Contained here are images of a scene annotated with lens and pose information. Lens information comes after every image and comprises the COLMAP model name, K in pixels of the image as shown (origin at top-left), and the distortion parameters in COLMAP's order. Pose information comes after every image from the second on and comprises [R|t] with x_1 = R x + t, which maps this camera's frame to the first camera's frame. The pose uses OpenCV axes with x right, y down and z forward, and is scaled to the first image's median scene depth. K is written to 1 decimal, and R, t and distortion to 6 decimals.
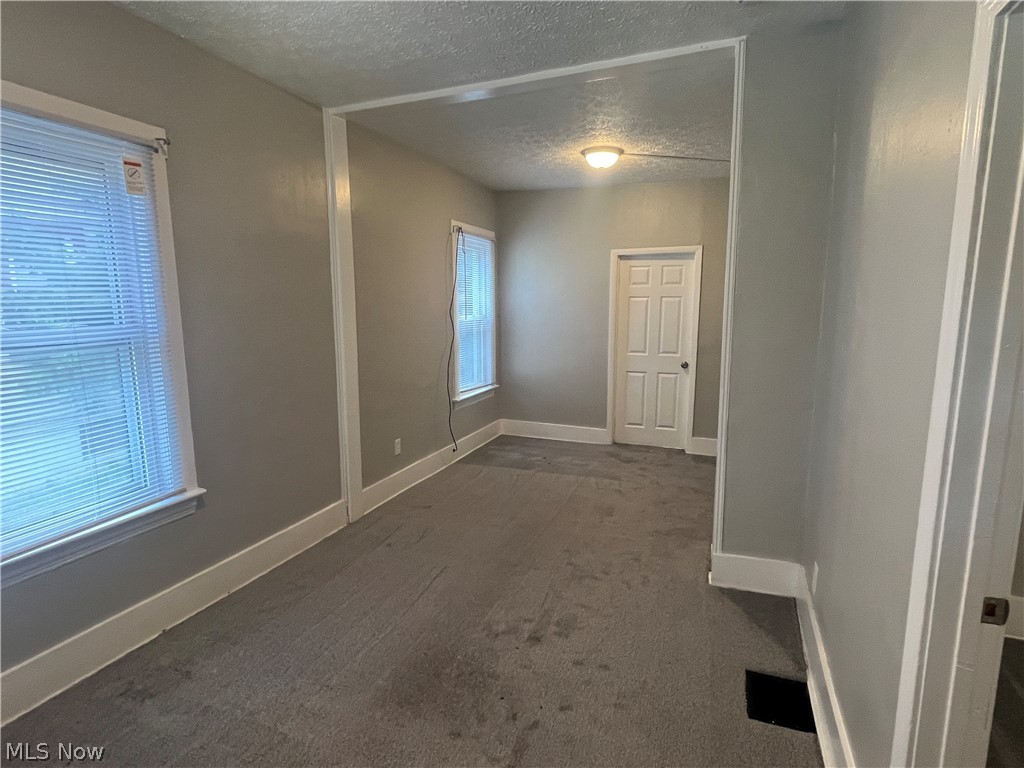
lens RADIAL K [[564.6, 0, 512.0], [0, 564.6, 384.0], [0, 0, 1]] dist [0.001679, -0.000545]
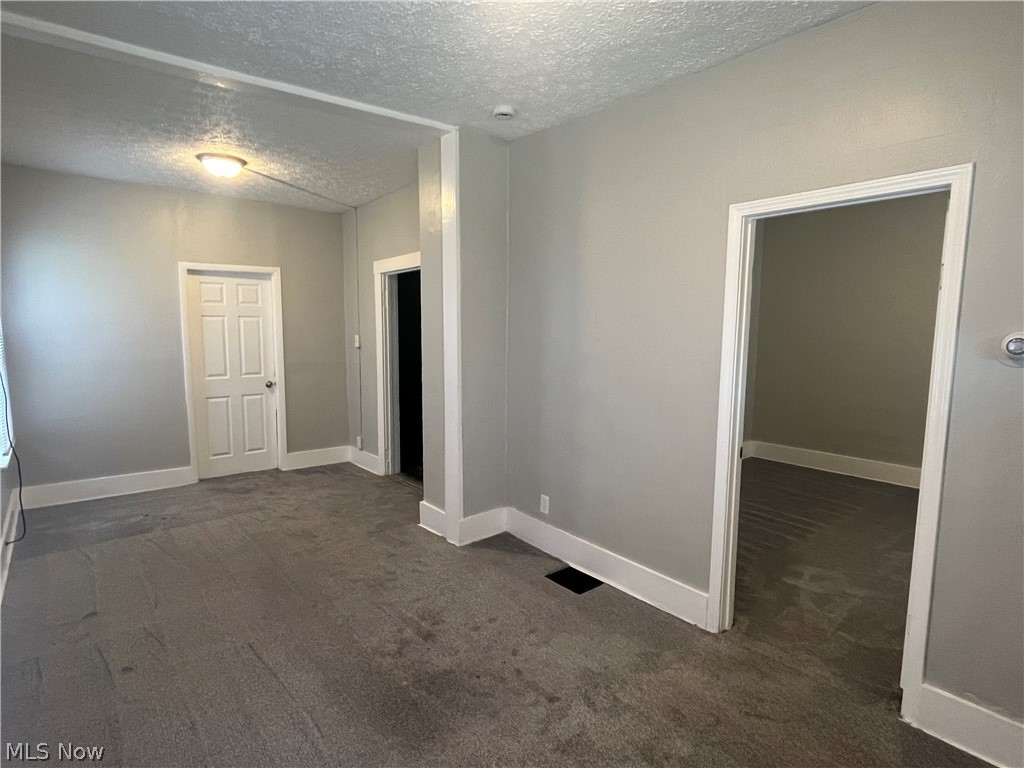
lens RADIAL K [[564.6, 0, 512.0], [0, 564.6, 384.0], [0, 0, 1]] dist [0.001679, -0.000545]
pose [[0.480095, -0.093858, 0.872181, -0.361336], [0.121400, 0.991801, 0.039906, -0.022185], [-0.868775, 0.086724, 0.487554, 0.137764]]
